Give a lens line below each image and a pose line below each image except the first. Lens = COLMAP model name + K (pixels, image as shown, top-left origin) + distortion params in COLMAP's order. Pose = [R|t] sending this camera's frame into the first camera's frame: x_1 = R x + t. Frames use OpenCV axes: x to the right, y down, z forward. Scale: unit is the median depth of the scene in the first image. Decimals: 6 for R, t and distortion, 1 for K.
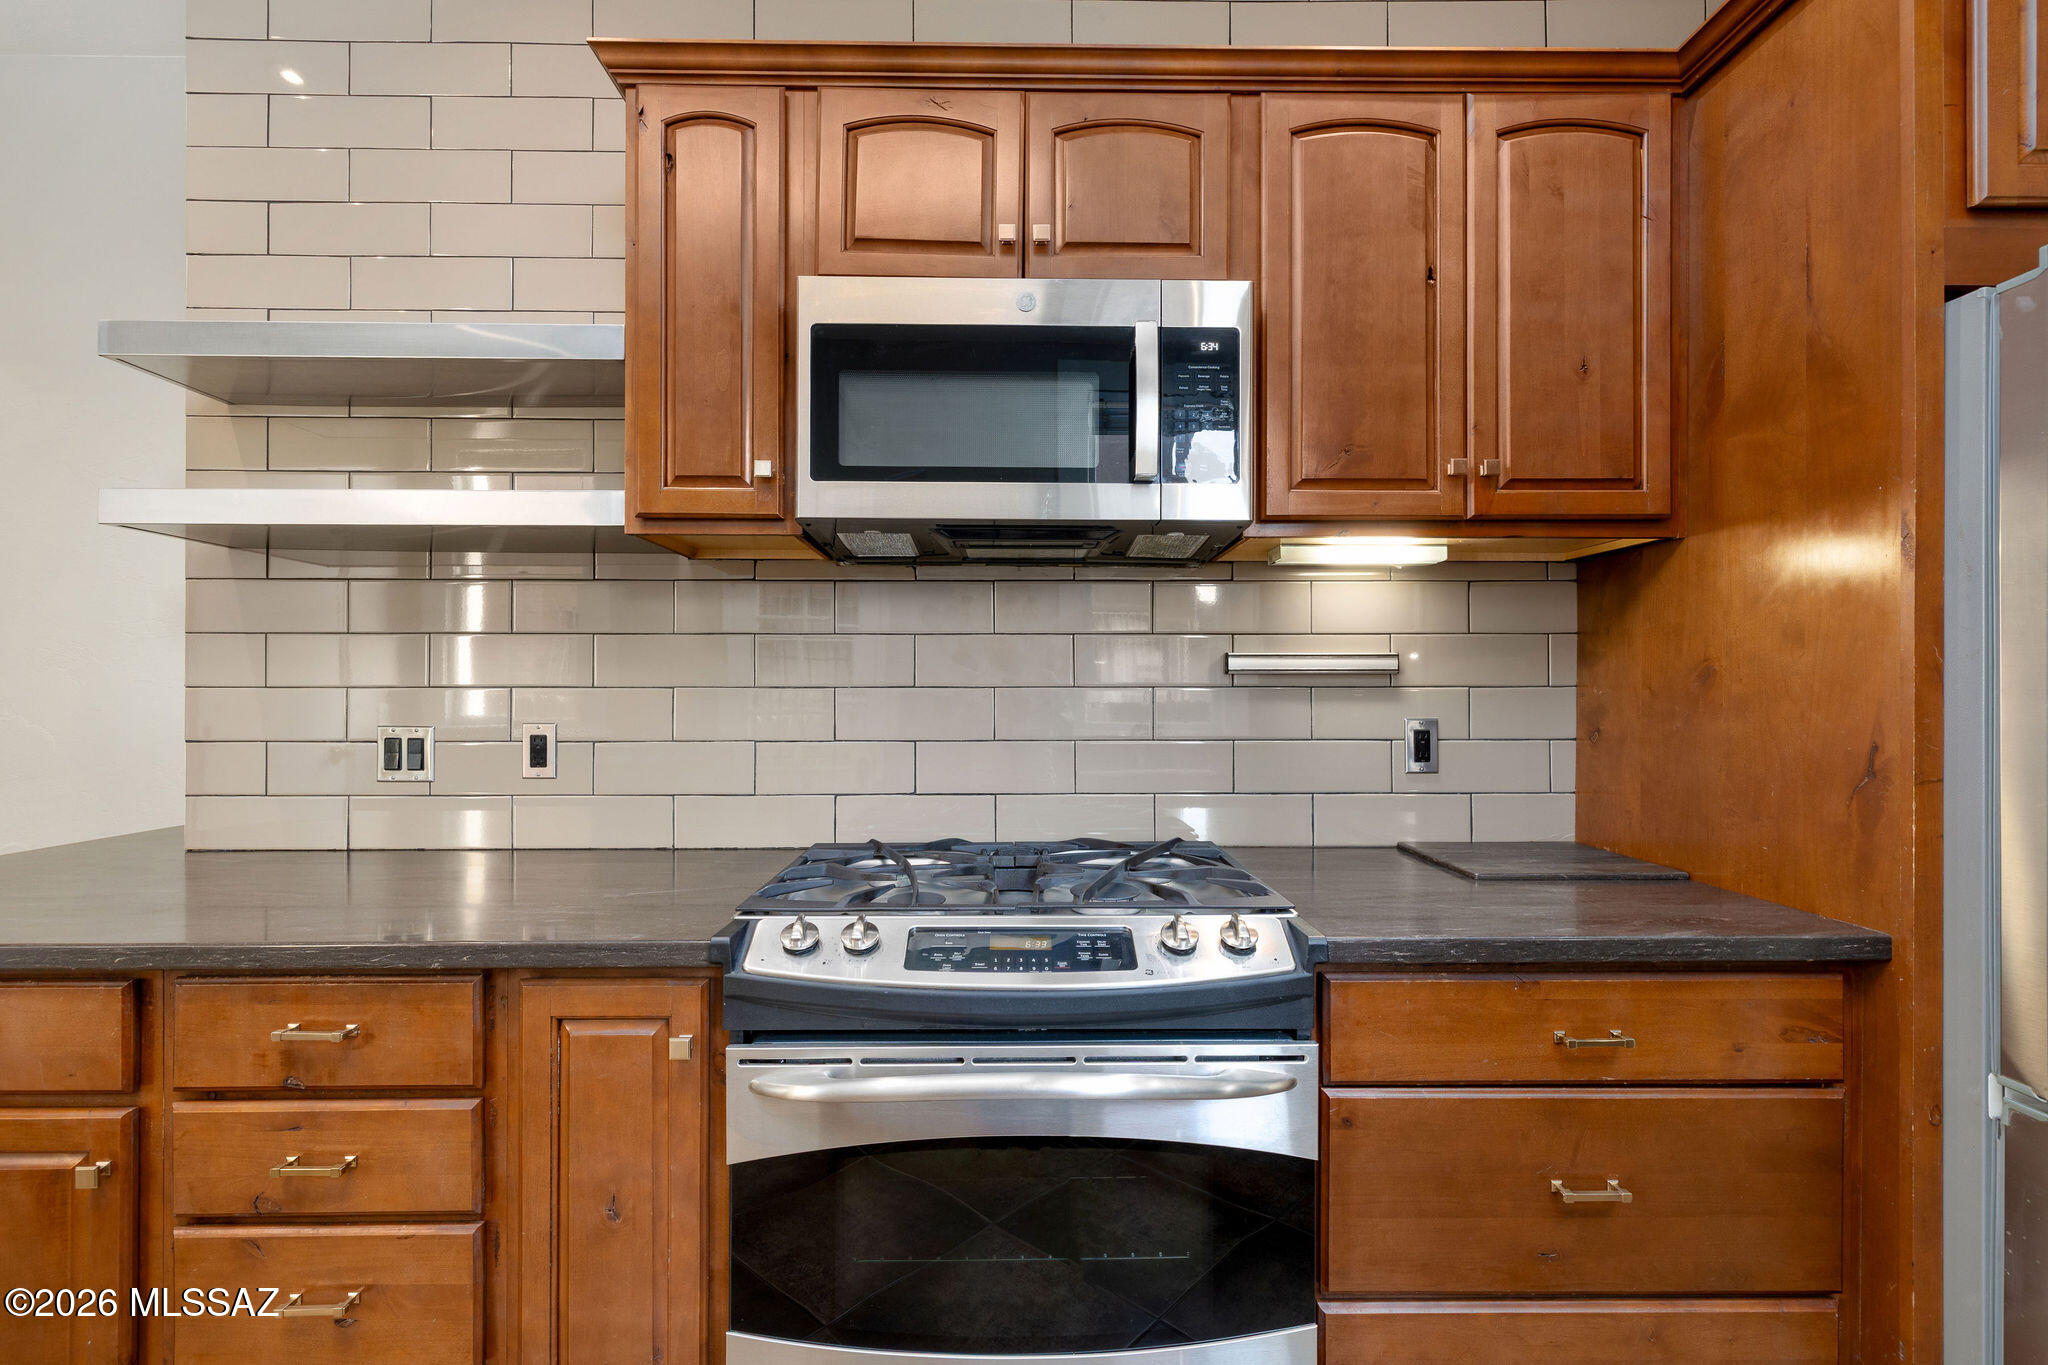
lens RADIAL K [[858.3, 0, 1028.0], [0, 858.3, 687.8], [0, 0, 1]] dist [-0.001826, -0.000520]
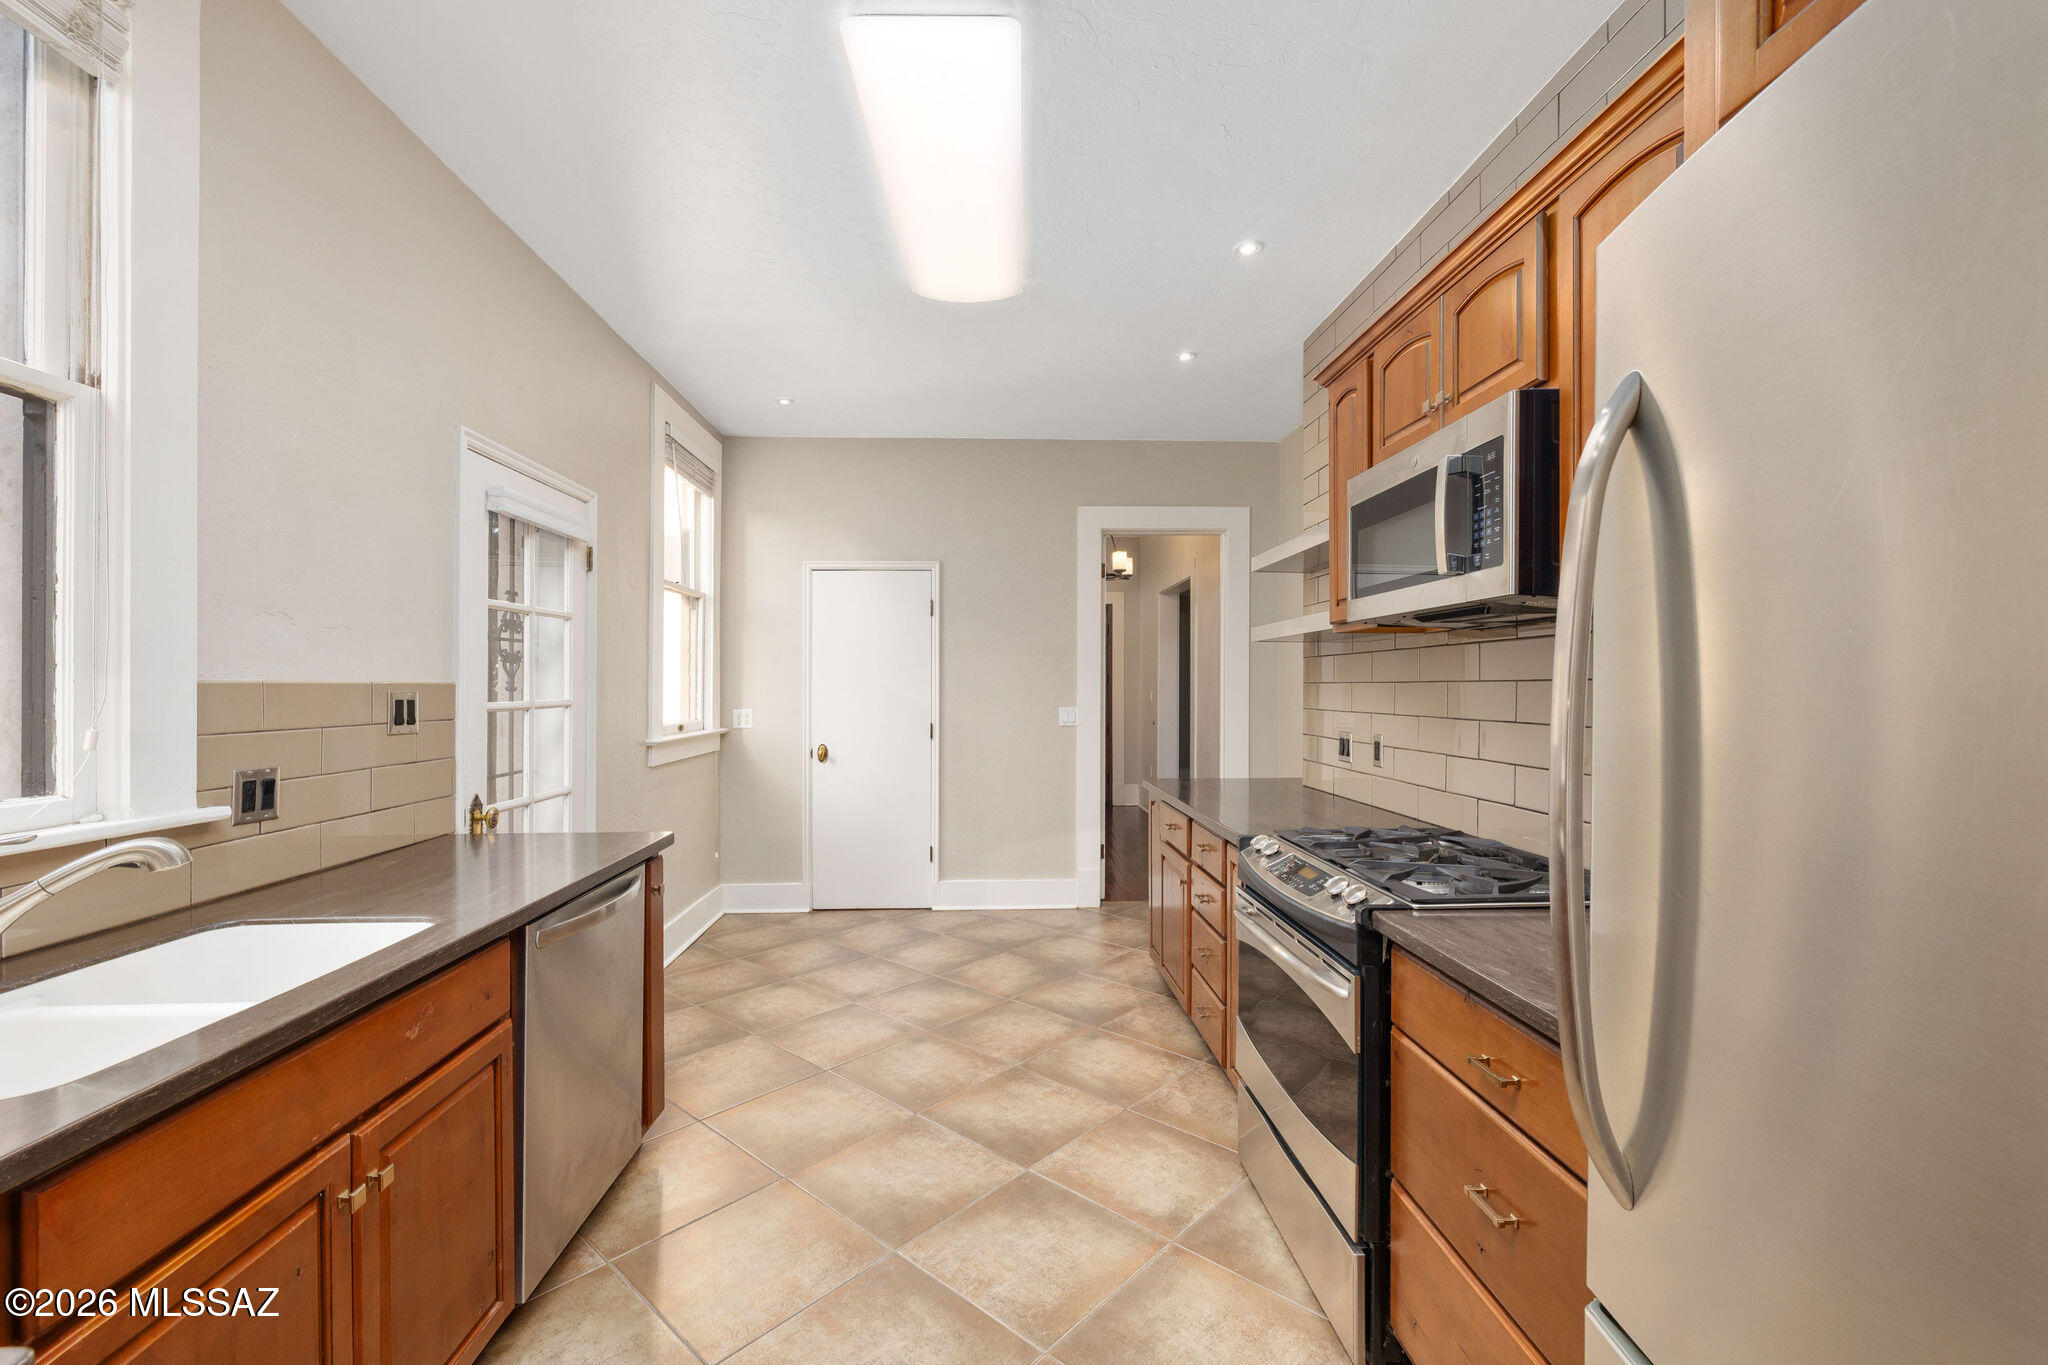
lens RADIAL K [[880.8, 0, 1024.0], [0, 880.8, 682.5], [0, 0, 1]] dist [0.002325, 0.000096]
pose [[0.037841, -0.000695, -0.999284, 1.444590], [0.001834, 0.999998, -0.000626, -0.074872], [0.999282, -0.001809, 0.037842, 0.285705]]
